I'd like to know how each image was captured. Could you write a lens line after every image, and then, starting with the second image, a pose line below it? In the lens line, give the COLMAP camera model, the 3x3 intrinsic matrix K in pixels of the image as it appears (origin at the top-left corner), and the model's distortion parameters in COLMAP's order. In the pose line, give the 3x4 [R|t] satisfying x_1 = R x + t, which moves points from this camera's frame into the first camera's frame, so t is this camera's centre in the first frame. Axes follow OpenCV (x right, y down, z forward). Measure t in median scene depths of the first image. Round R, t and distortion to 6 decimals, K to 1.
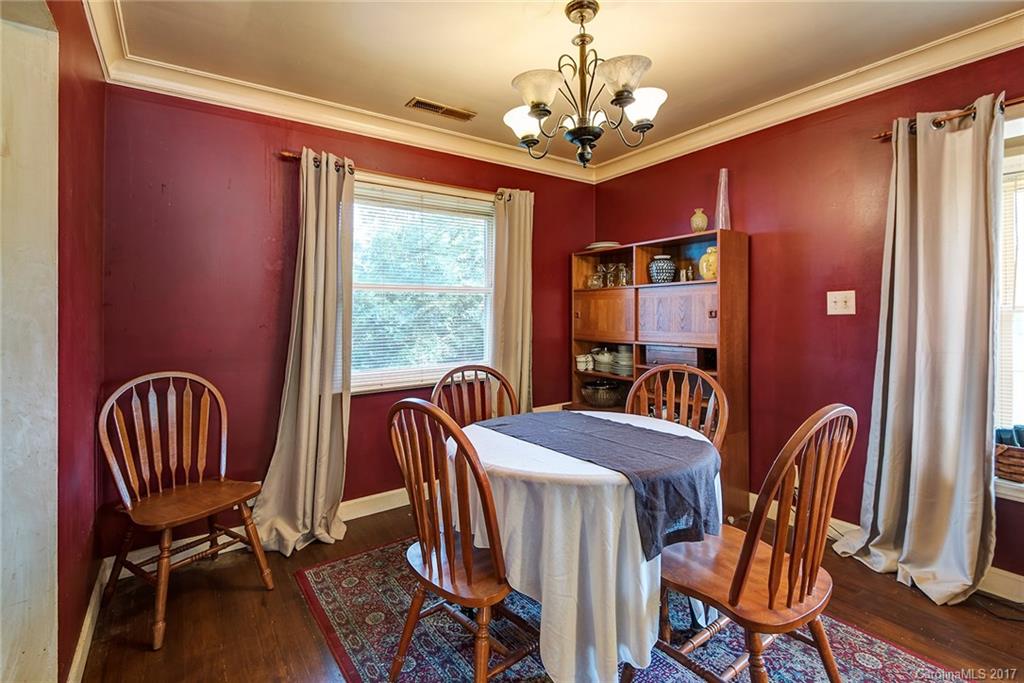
lens RADIAL K [[478.2, 0, 529.6], [0, 478.2, 305.9], [0, 0, 1]] dist [0.002714, -0.000300]
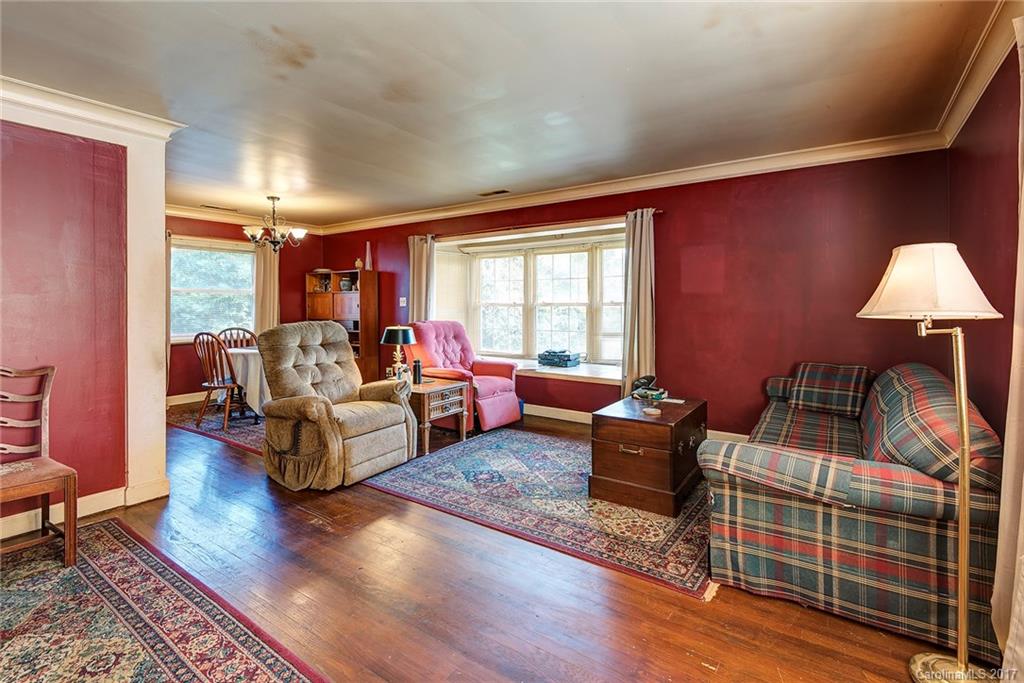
lens RADIAL K [[478.2, 0, 529.6], [0, 478.2, 305.9], [0, 0, 1]] dist [0.002714, -0.000300]
pose [[0.939768, 0.006946, 0.341741, 0.348881], [-0.013828, 0.999748, 0.017707, -0.034154], [-0.341532, -0.021366, 0.939627, -1.363776]]
